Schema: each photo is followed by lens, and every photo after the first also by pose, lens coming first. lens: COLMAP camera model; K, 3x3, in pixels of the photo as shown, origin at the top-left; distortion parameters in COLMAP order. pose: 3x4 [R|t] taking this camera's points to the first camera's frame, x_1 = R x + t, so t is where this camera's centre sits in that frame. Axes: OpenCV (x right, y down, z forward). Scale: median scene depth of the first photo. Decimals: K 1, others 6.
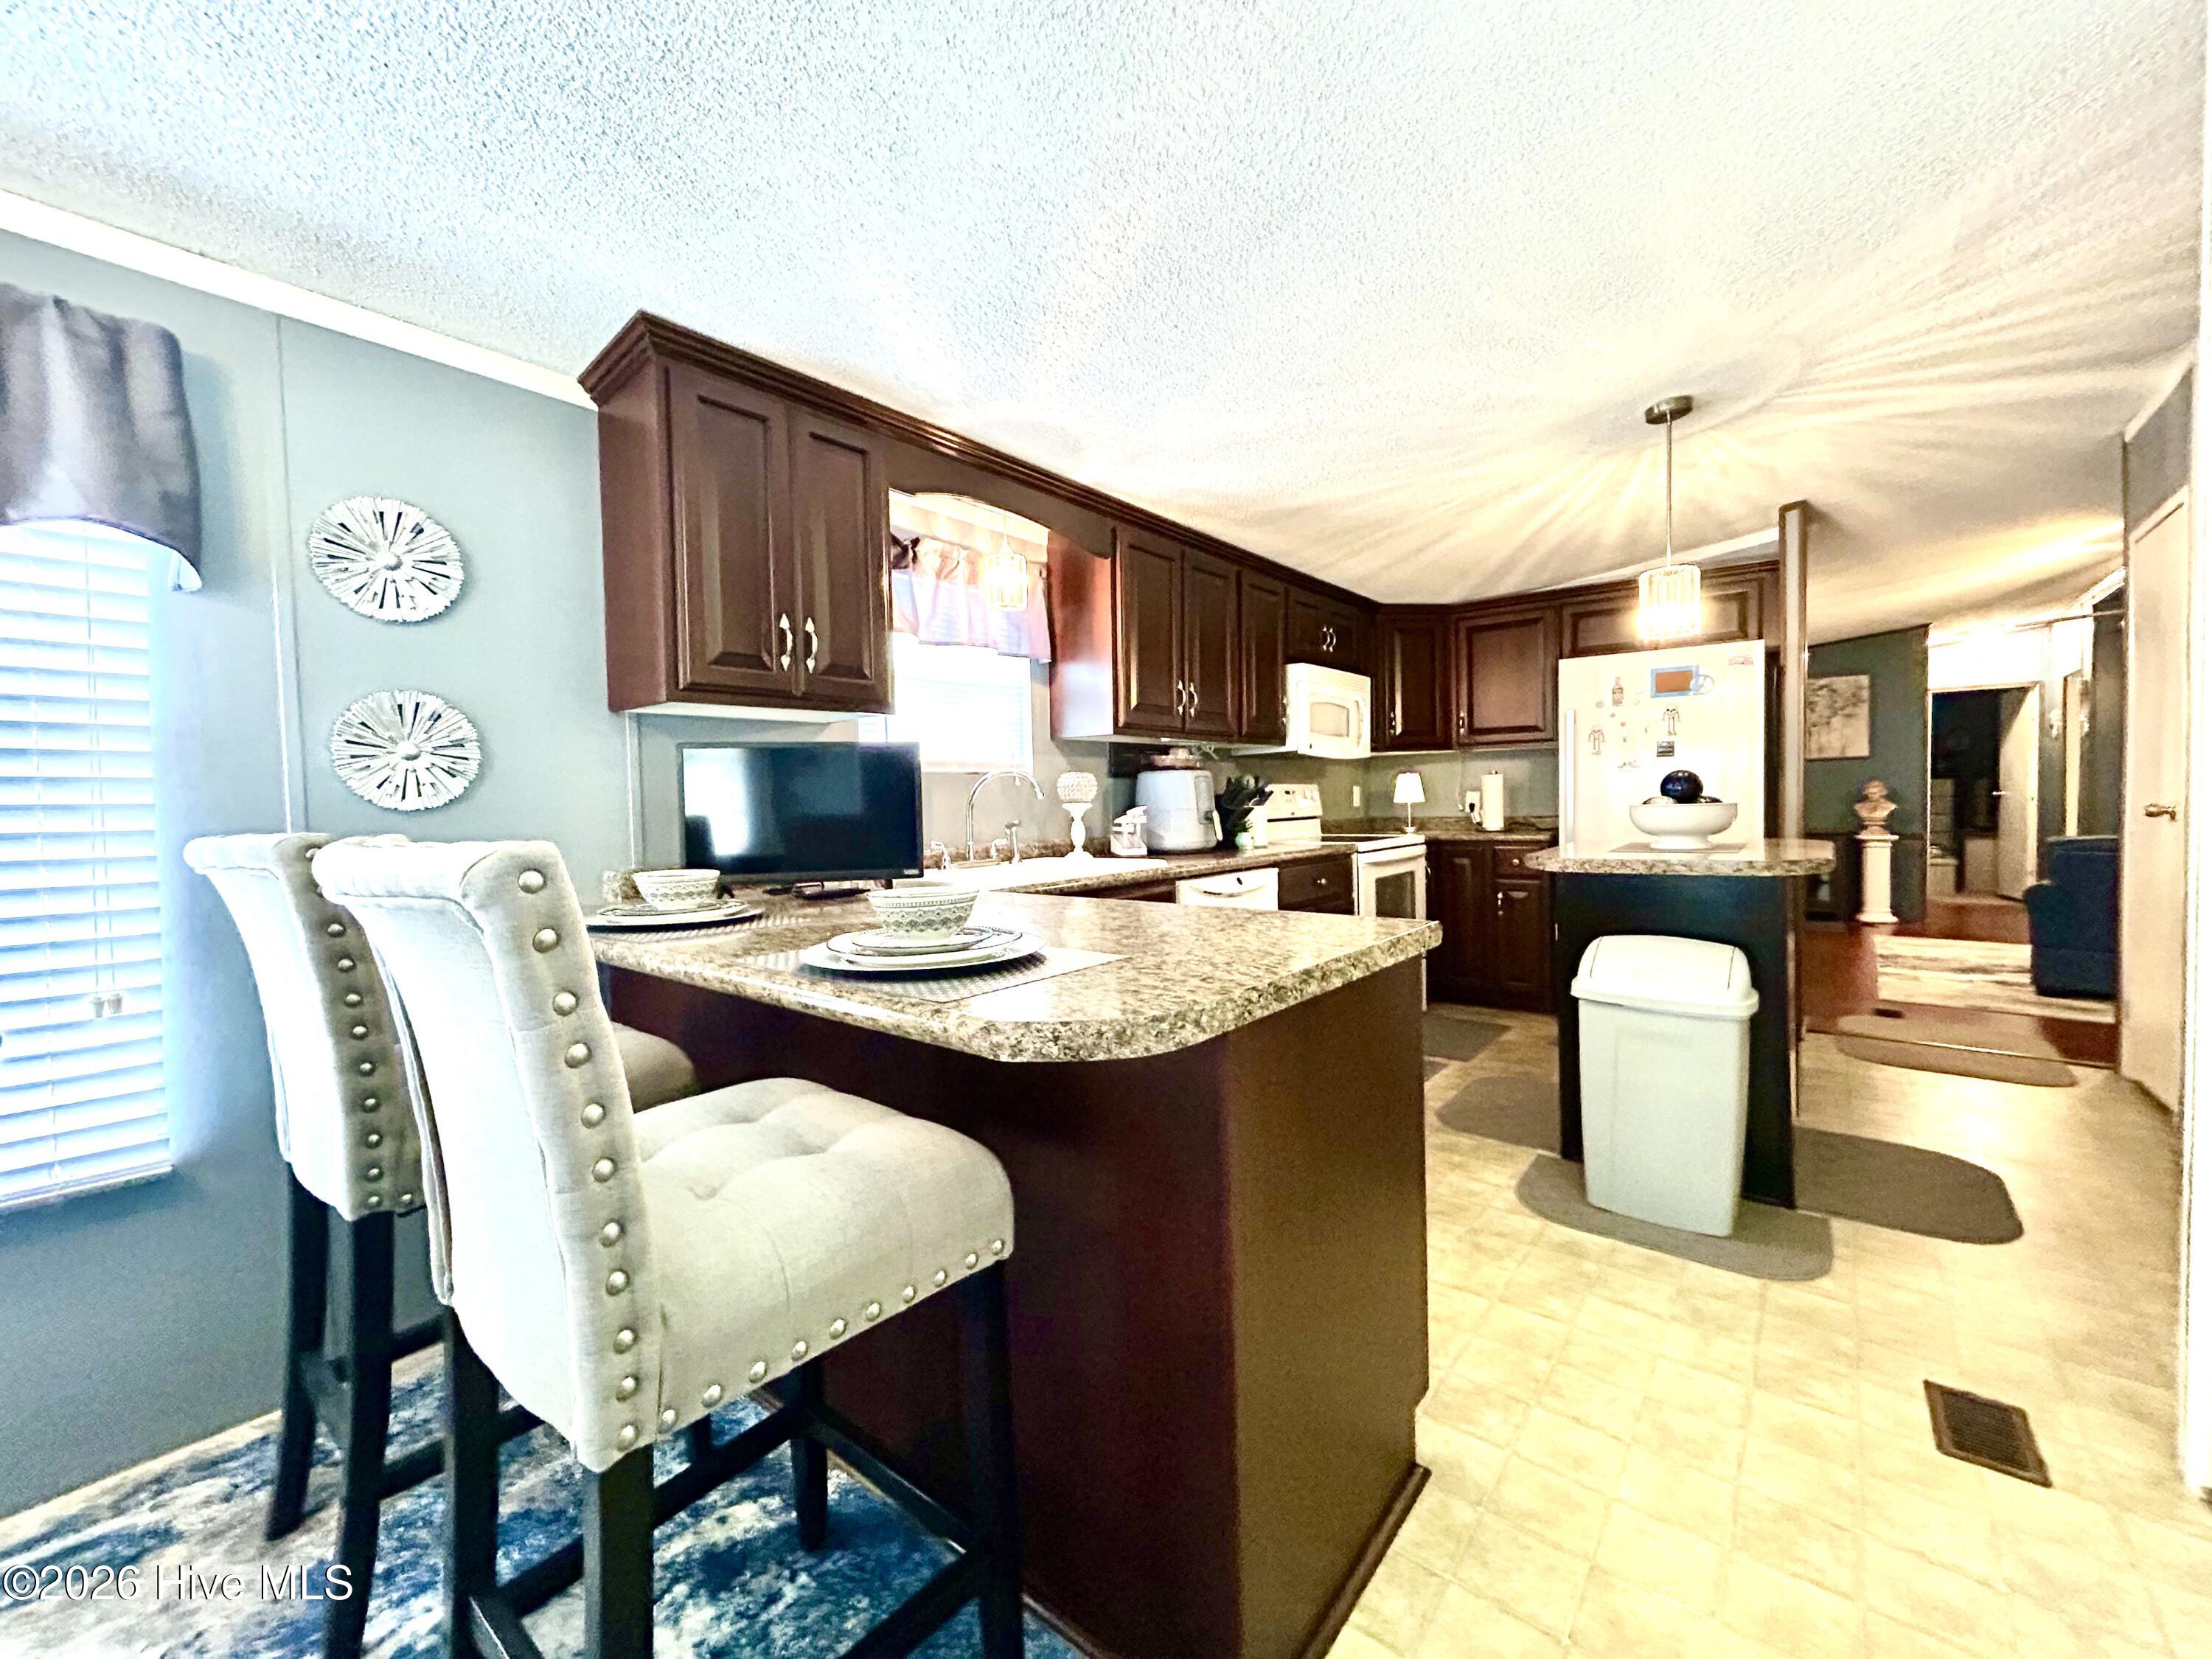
lens RADIAL K [[882.7, 0, 1111.0], [0, 882.7, 828.2], [0, 0, 1]] dist [-0.001418, -0.000269]
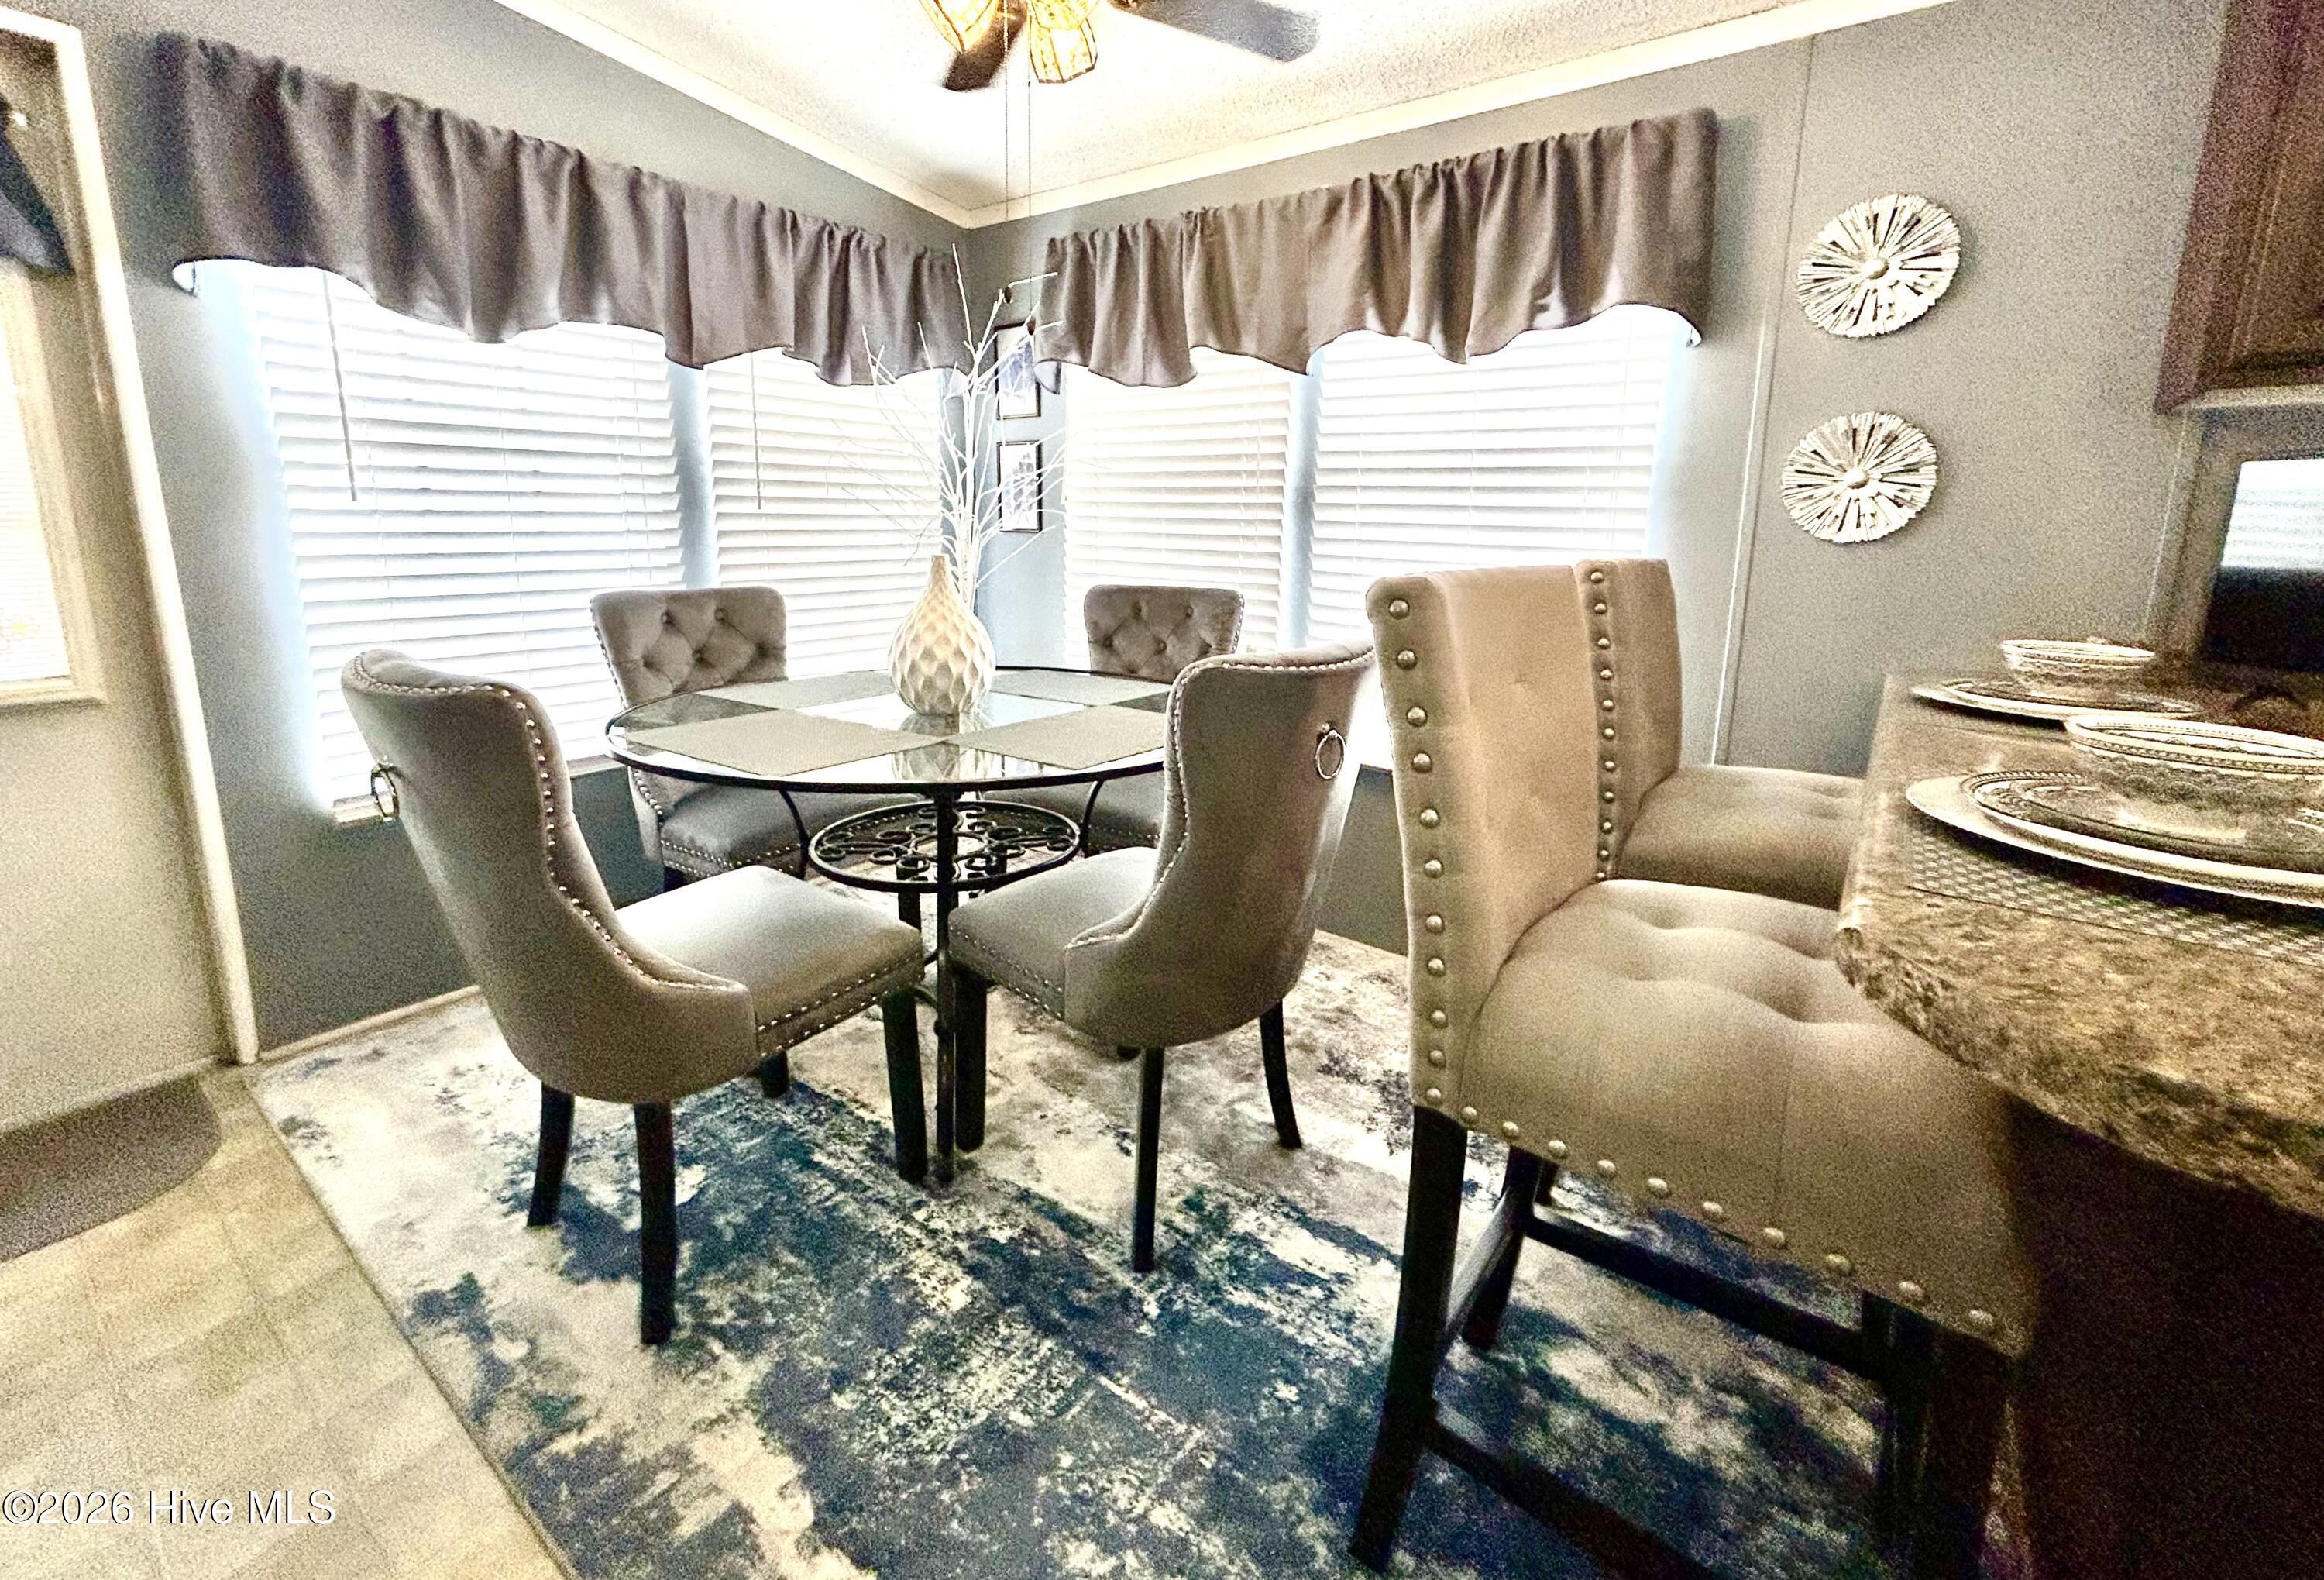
lens RADIAL K [[972.6, 0, 1177.2], [0, 972.6, 701.1], [0, 0, 1]] dist [0.004743, 0.000329]
pose [[0.040424, 0.203482, -0.978244, 0.251038], [-0.050609, 0.978204, 0.201382, -0.028507], [0.997900, 0.041367, 0.049841, 0.238110]]
